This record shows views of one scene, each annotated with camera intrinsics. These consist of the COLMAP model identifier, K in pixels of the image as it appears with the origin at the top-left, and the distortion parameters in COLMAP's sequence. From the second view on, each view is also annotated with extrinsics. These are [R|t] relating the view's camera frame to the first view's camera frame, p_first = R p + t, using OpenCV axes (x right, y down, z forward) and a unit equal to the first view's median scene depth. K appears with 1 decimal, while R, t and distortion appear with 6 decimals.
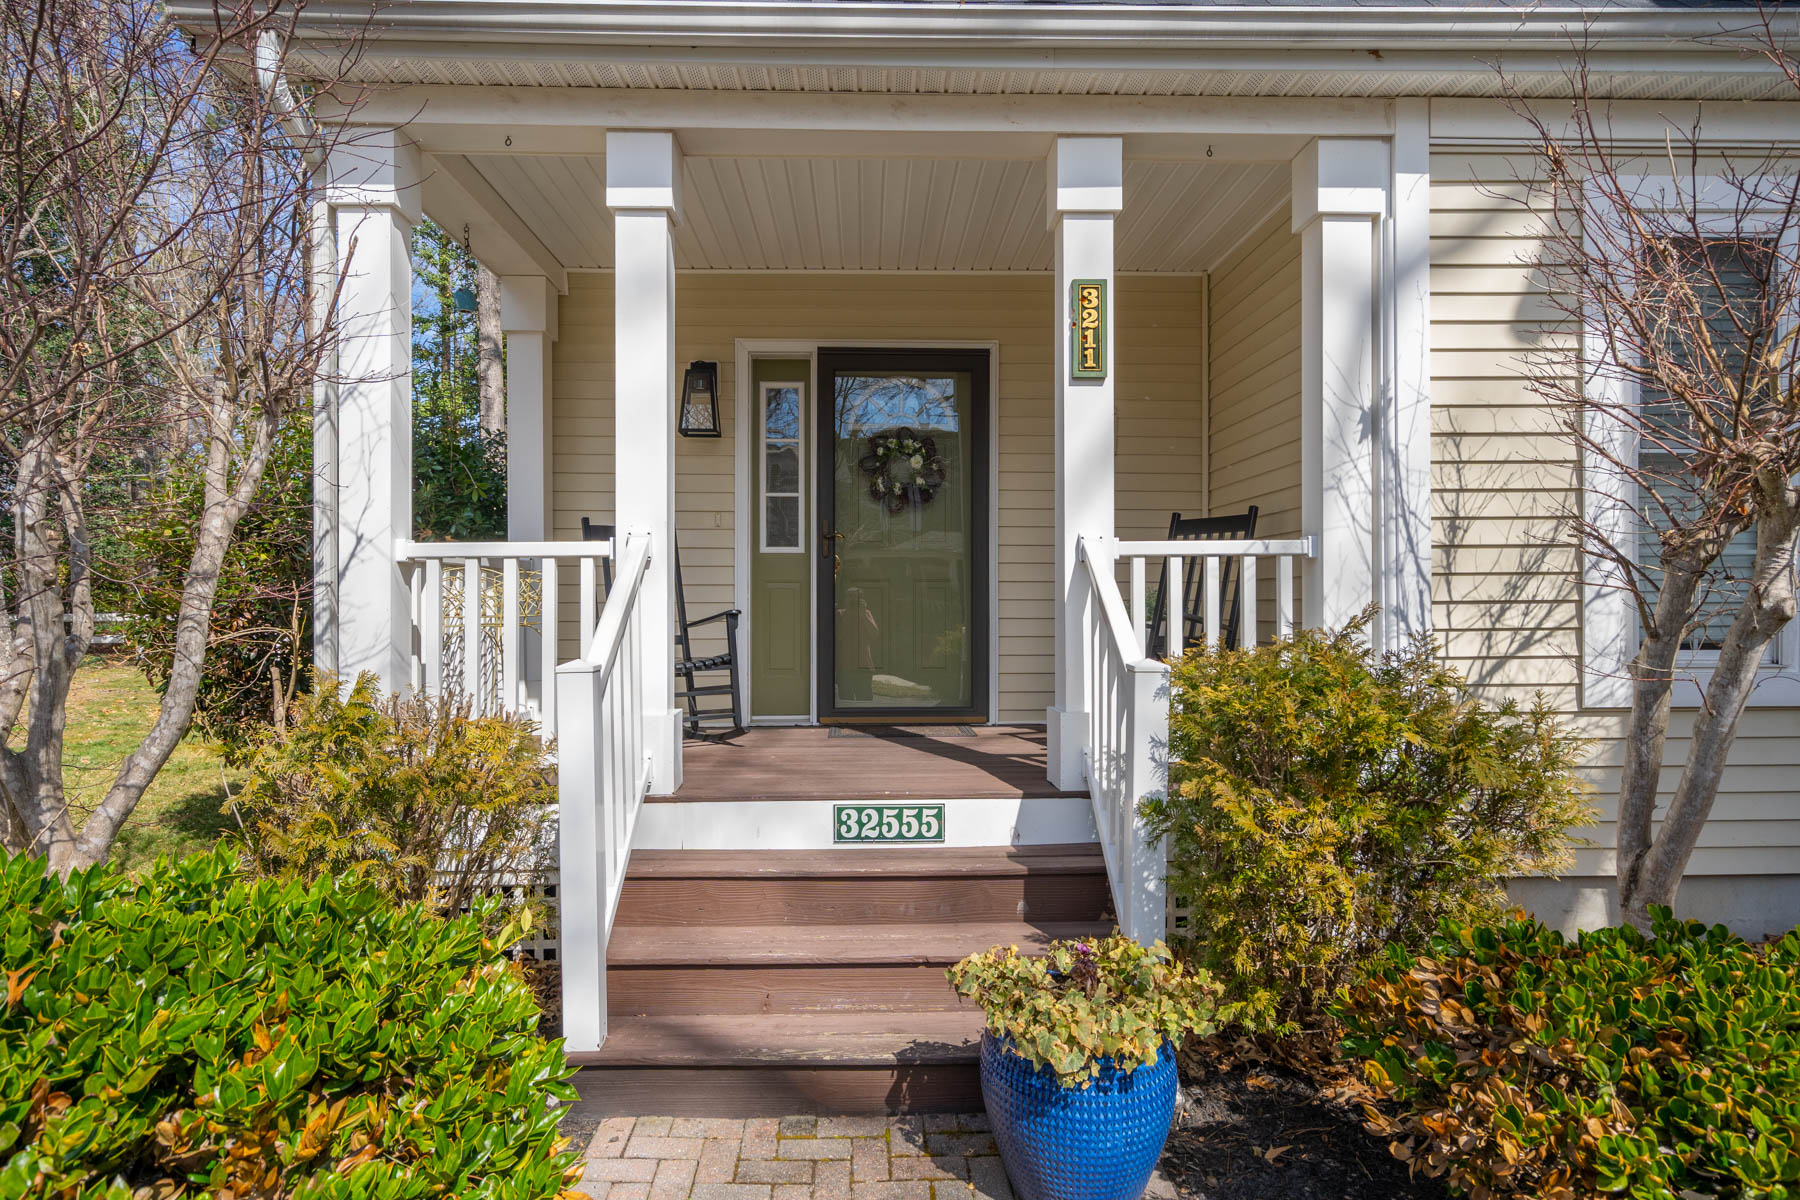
lens RADIAL K [[1065.1, 0, 900.0], [0, 1065.1, 600.0], [0, 0, 1]] dist [0.000787, 0.000321]
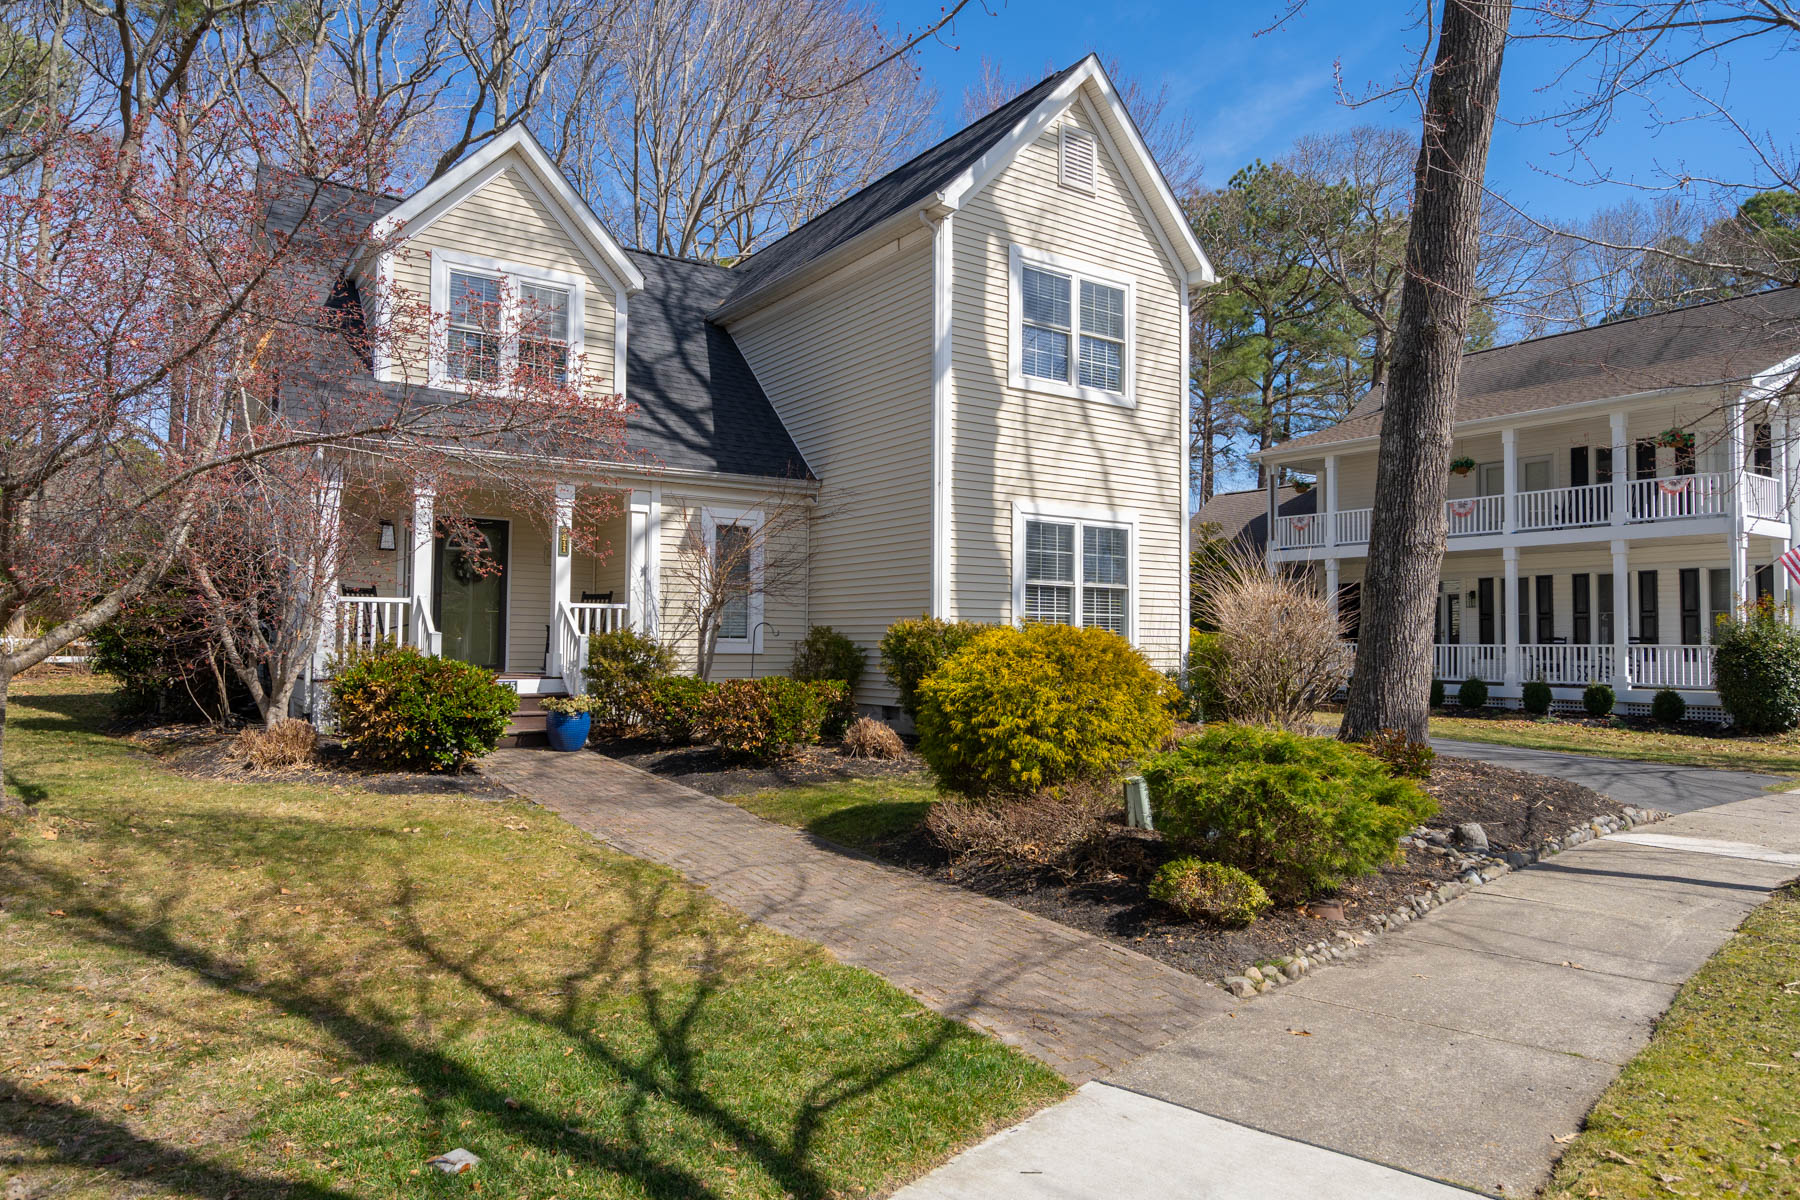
lens RADIAL K [[1117.2, 0, 900.0], [0, 1117.2, 600.0], [0, 0, 1]] dist [0.001440, 0.000105]
pose [[0.839378, 0.030682, 0.542682, -0.841121], [-0.005849, 0.998858, -0.047426, 0.095911], [-0.543517, 0.036634, 0.838599, -2.544551]]
